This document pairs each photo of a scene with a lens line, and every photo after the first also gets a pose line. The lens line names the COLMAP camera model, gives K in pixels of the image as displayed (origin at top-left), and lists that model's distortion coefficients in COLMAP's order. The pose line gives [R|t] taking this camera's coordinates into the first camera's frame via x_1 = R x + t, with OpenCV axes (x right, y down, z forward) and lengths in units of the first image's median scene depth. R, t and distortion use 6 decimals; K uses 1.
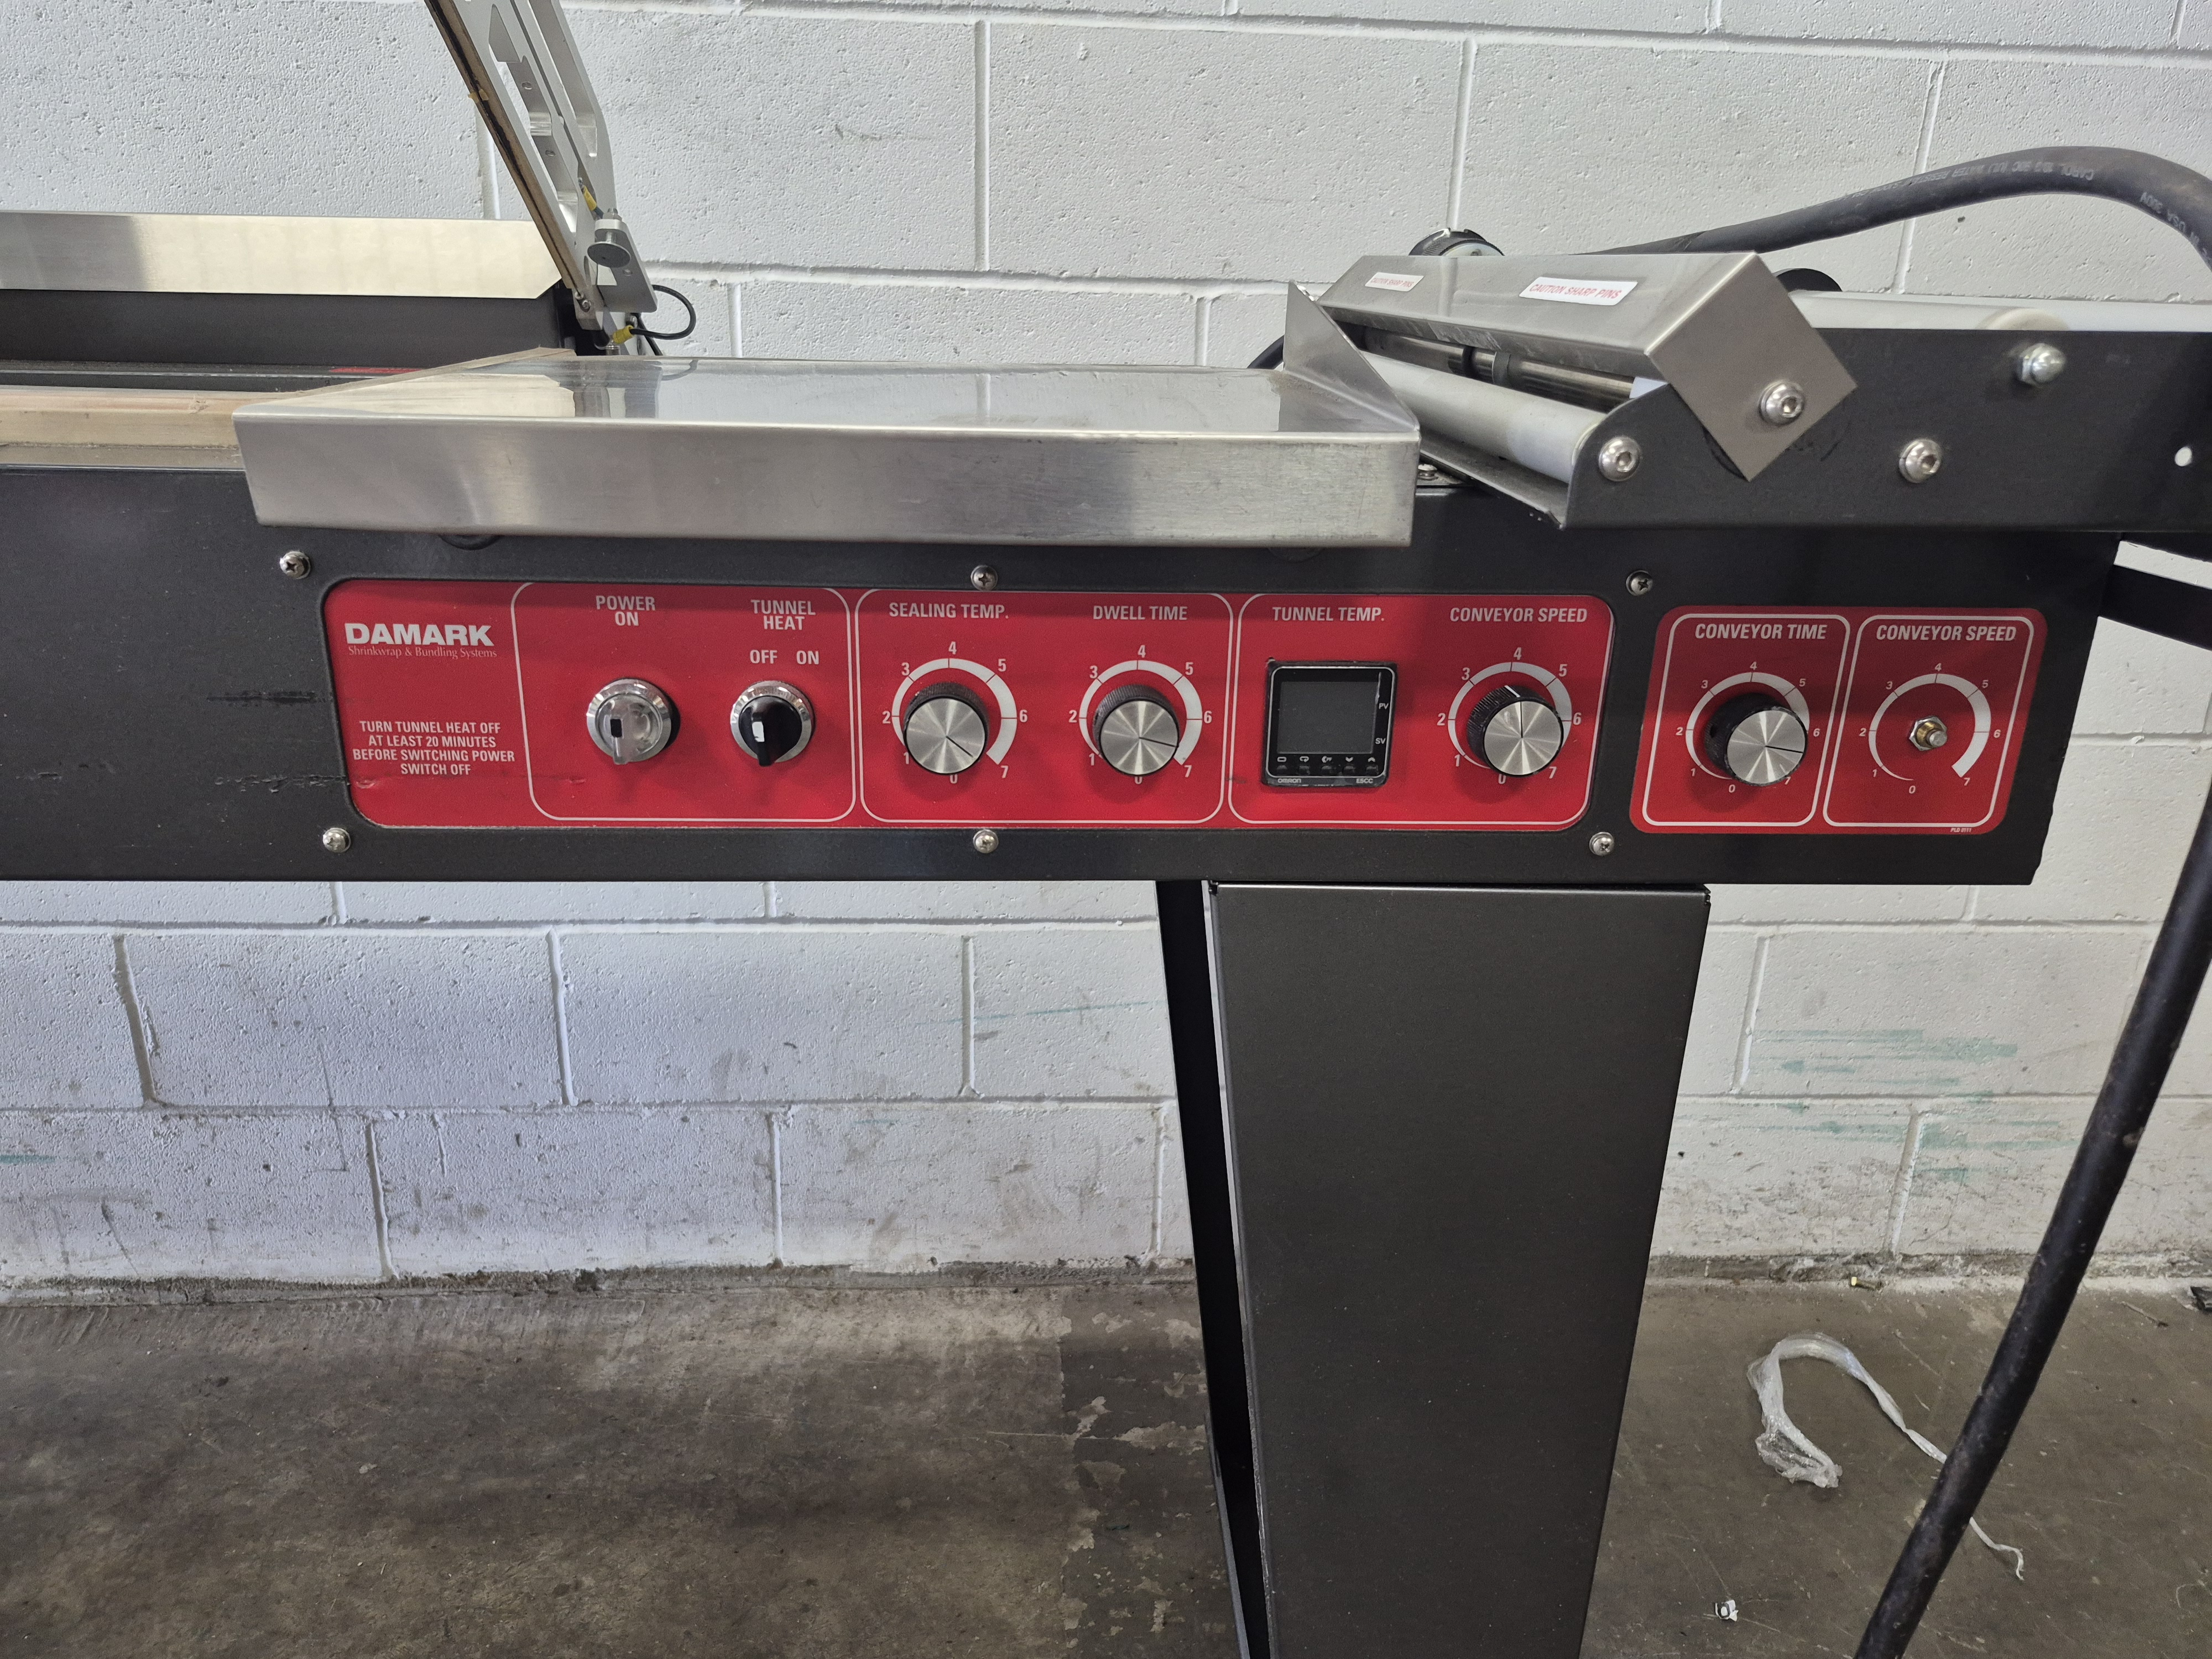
lens RADIAL K [[1530.4, 0, 1106.0], [0, 1530.4, 829.5], [0, 0, 1]] dist [0.009653, -0.000567]
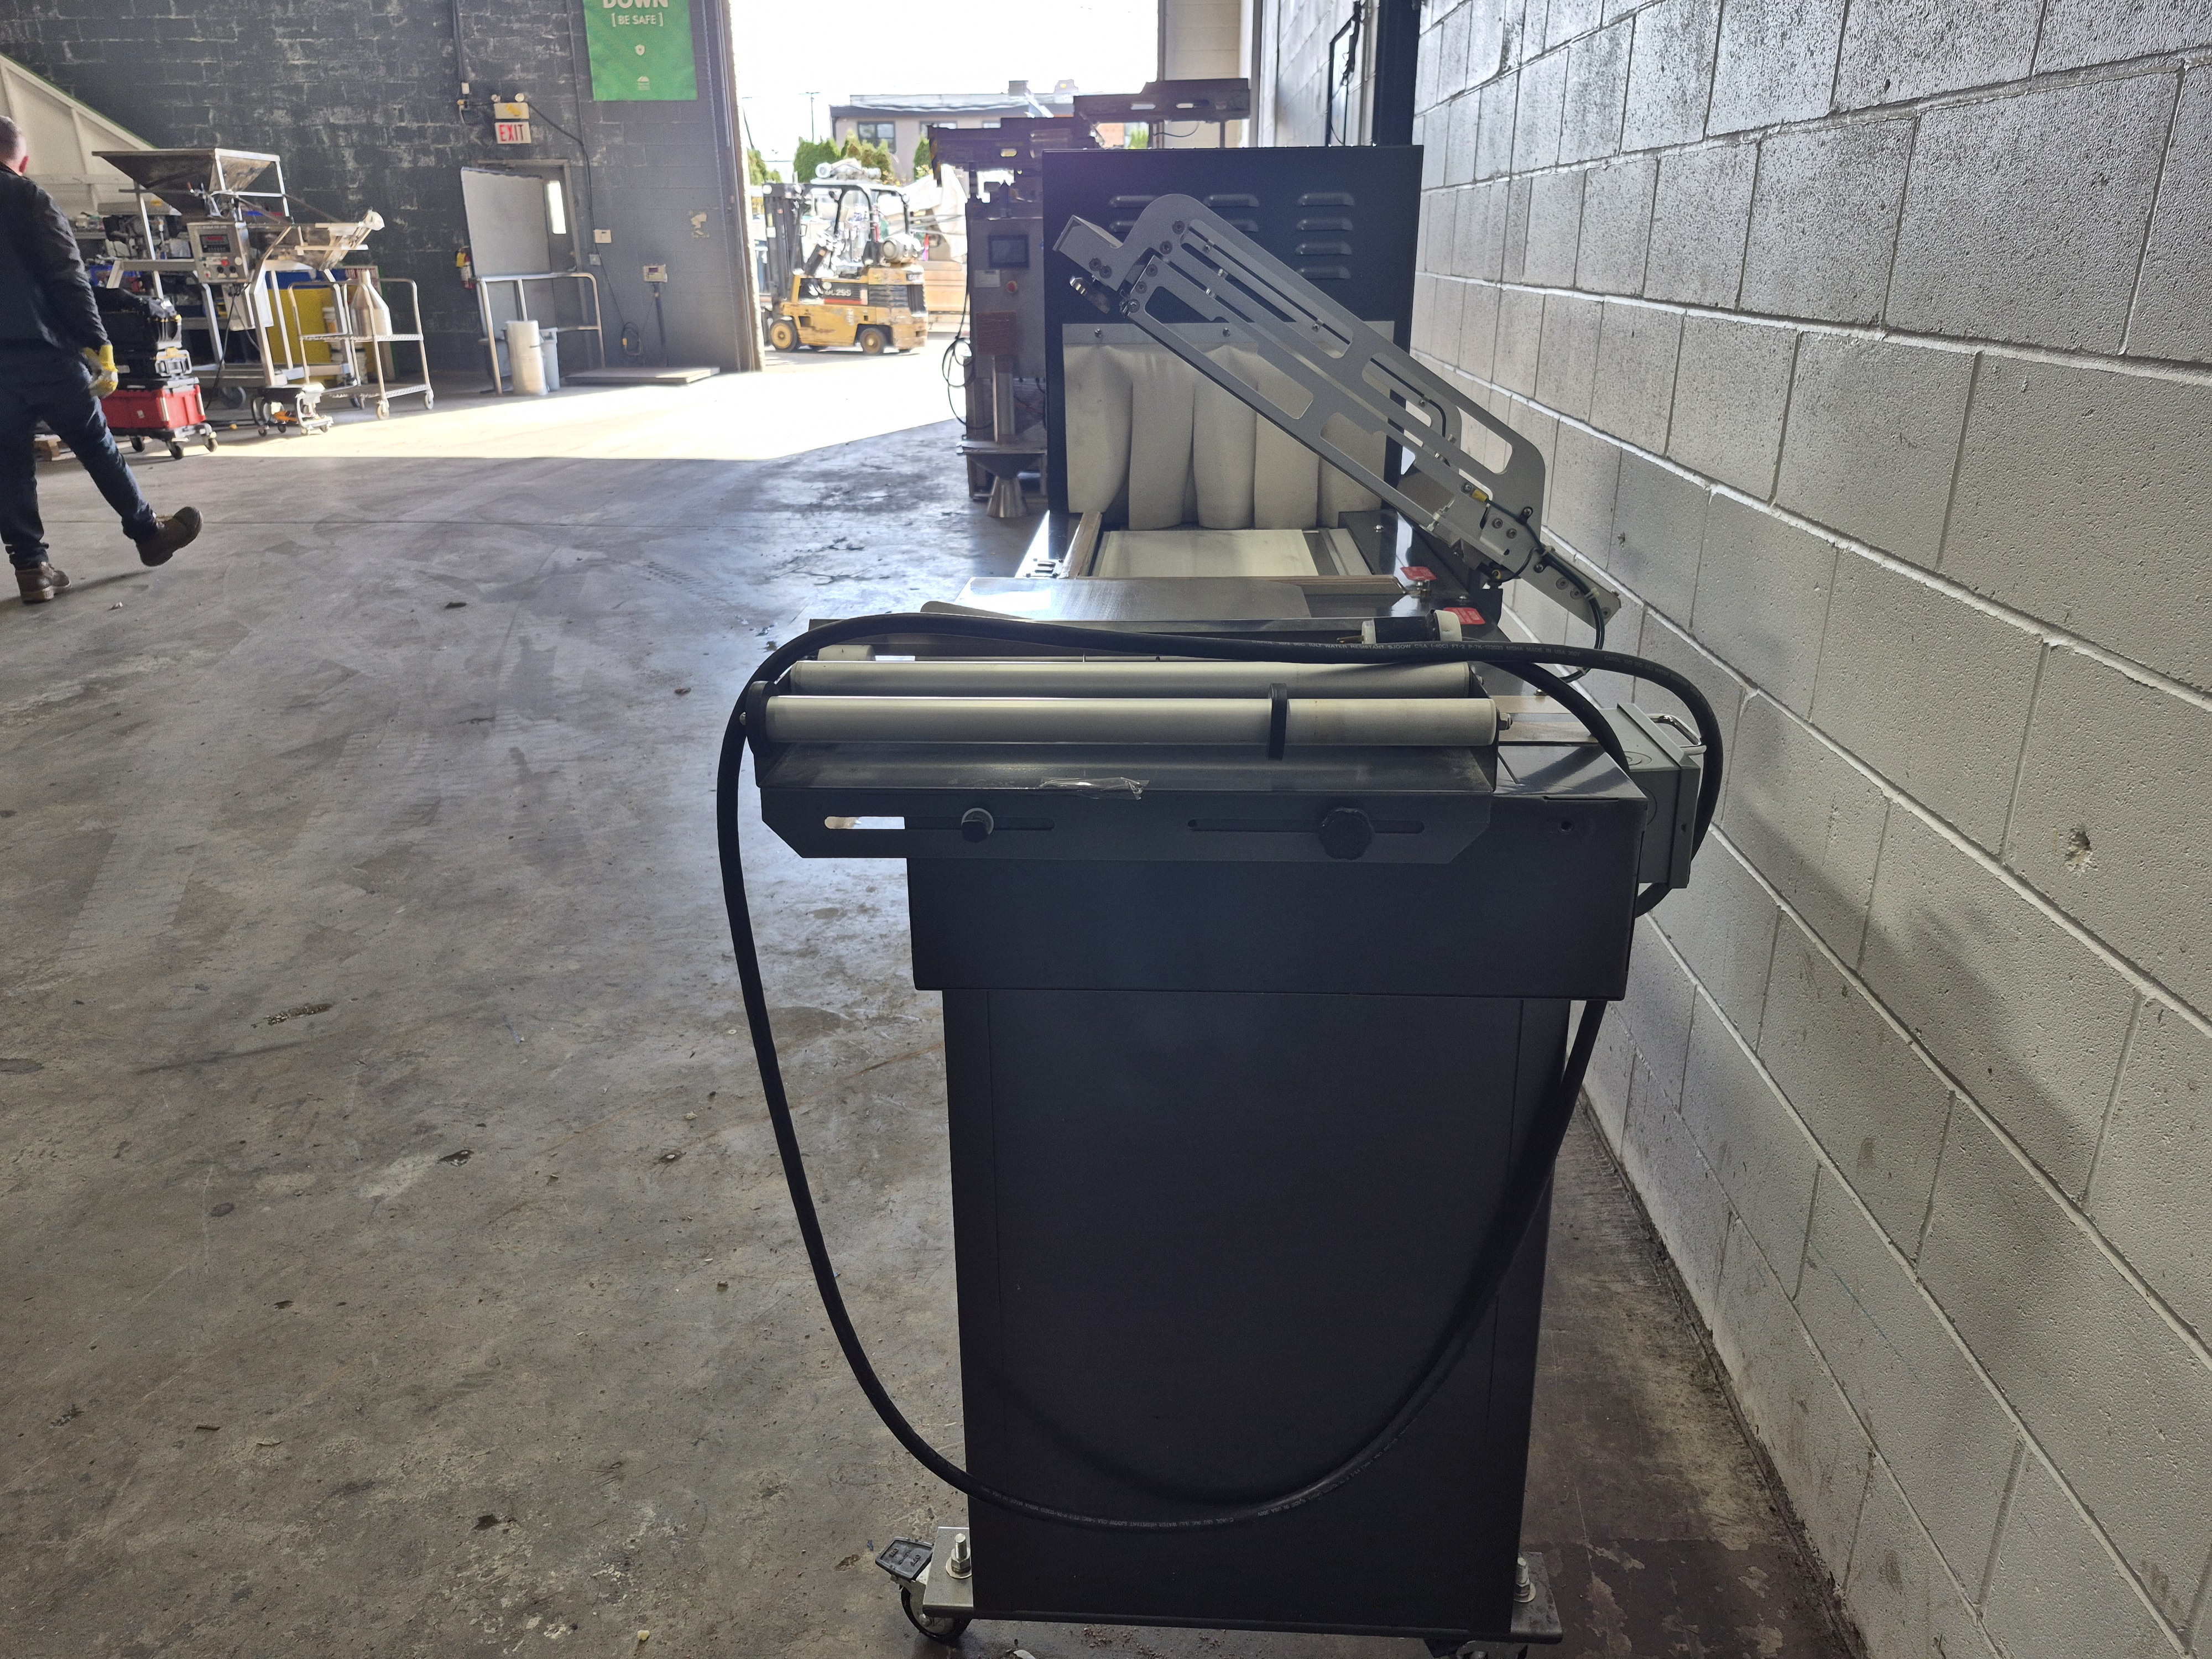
lens RADIAL K [[1530.4, 0, 1106.0], [0, 1530.4, 829.5], [0, 0, 1]] dist [0.009653, -0.000567]
pose [[-0.090067, 0.336207, -0.937472, 0.844433], [-0.346359, 0.871966, 0.345991, -0.315003], [0.933768, 0.355865, 0.037913, 0.410122]]
